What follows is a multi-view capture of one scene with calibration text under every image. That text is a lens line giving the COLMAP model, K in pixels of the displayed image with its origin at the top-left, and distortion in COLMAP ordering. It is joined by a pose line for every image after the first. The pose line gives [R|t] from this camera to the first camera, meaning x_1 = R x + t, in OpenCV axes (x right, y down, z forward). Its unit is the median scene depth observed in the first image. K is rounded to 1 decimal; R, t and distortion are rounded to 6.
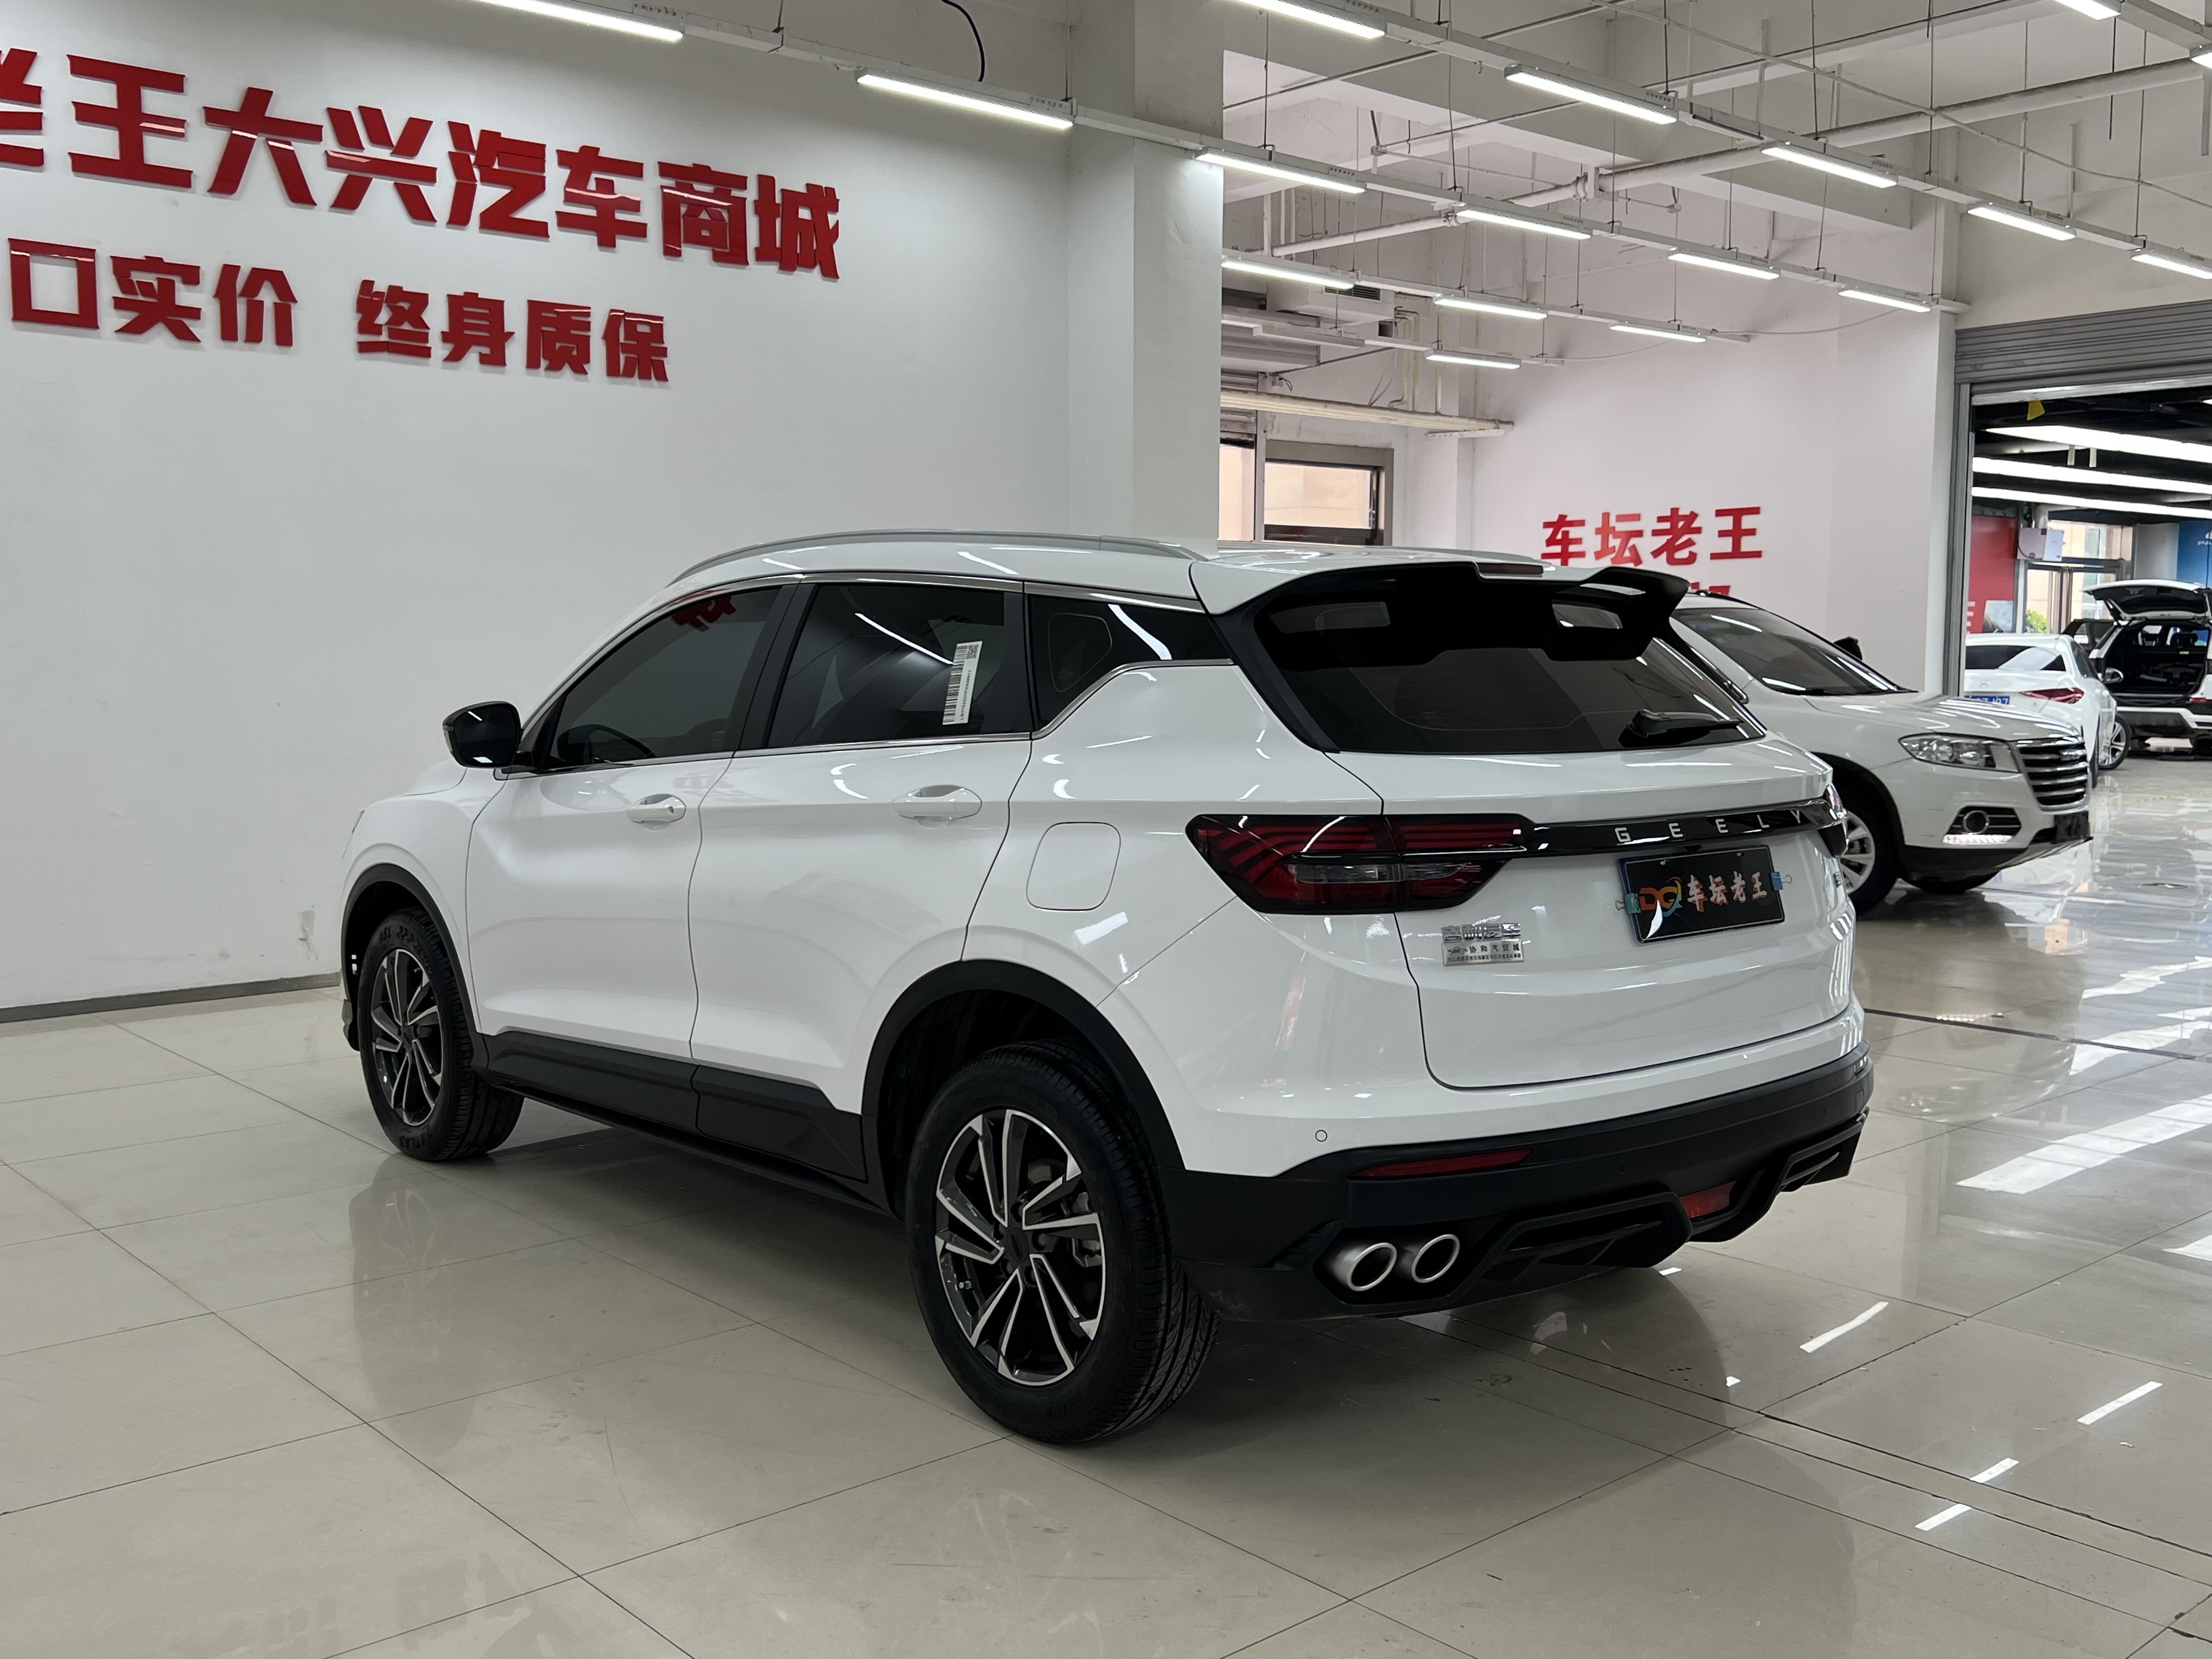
lens RADIAL K [[2060.3, 0, 1106.0], [0, 2060.3, 829.5], [0, 0, 1]] dist [0.076037, -0.093914]
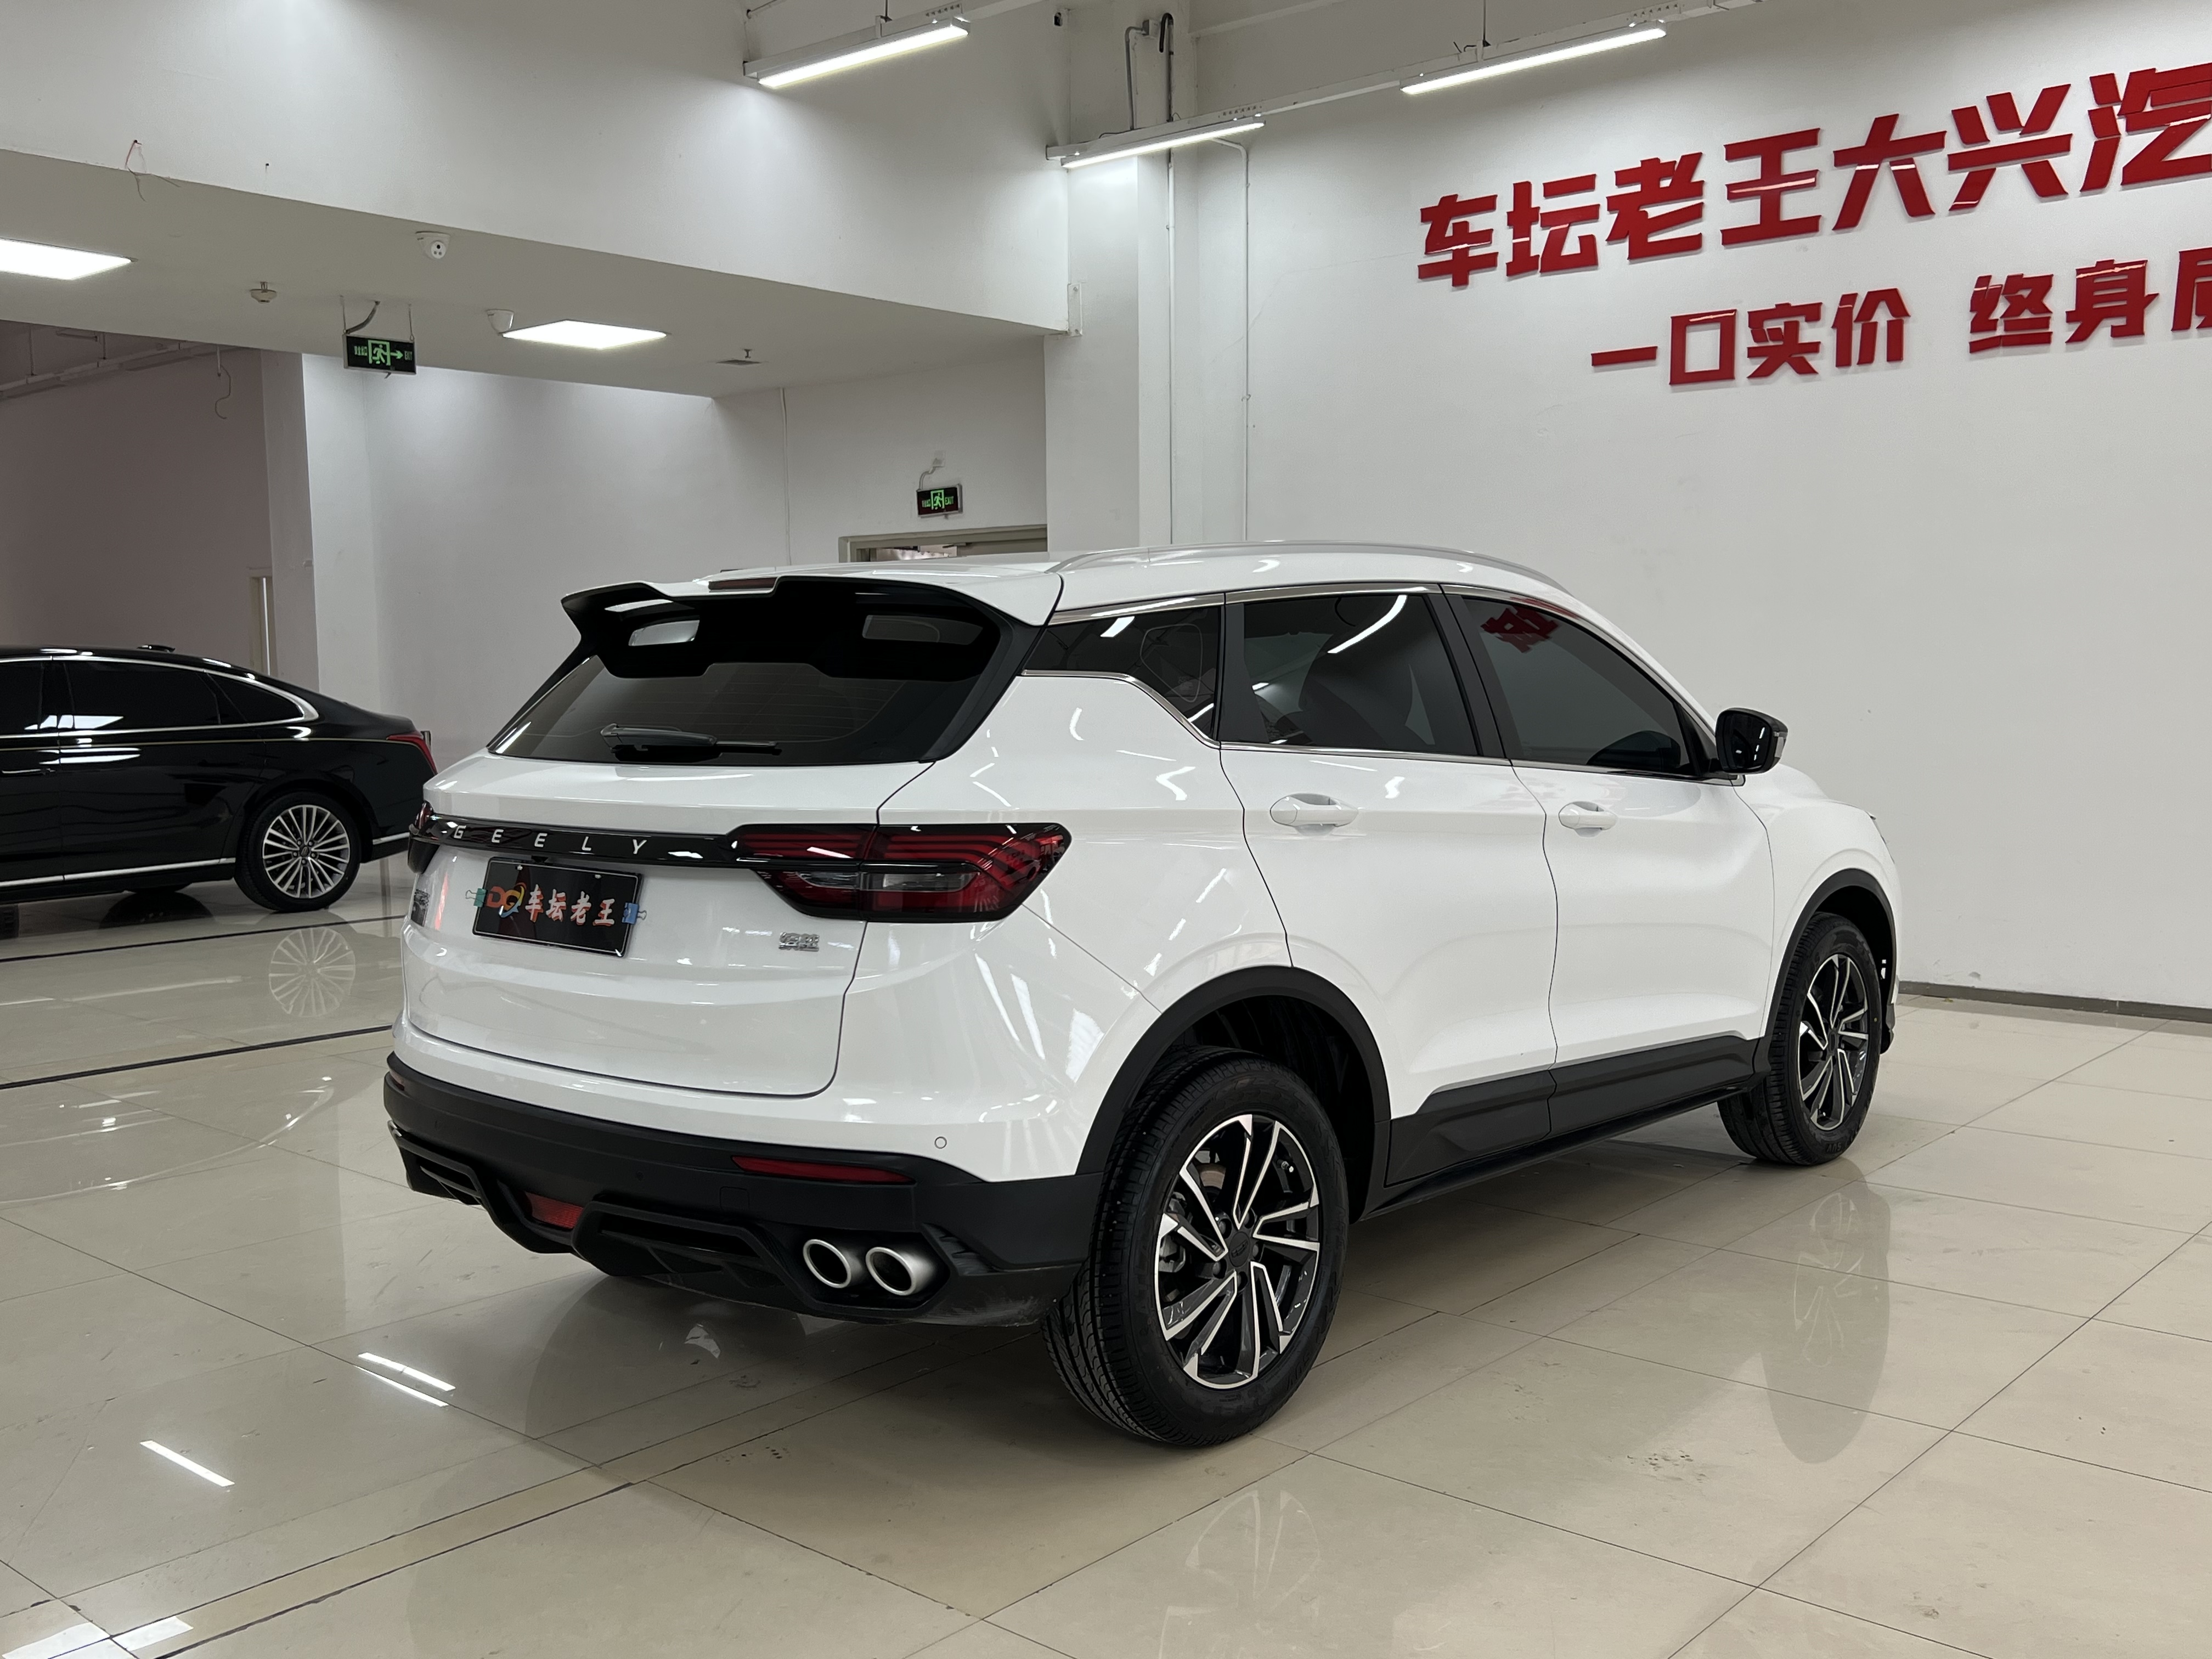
lens RADIAL K [[2057.0, 0, 1141.6], [0, 2057.0, 845.3], [0, 0, 1]] dist [0.076948, -0.060548]
pose [[0.147759, 0.090372, -0.984886, 0.567025], [-0.082058, 0.993503, 0.078851, -0.044008], [0.985613, 0.069167, 0.154214, 0.477724]]
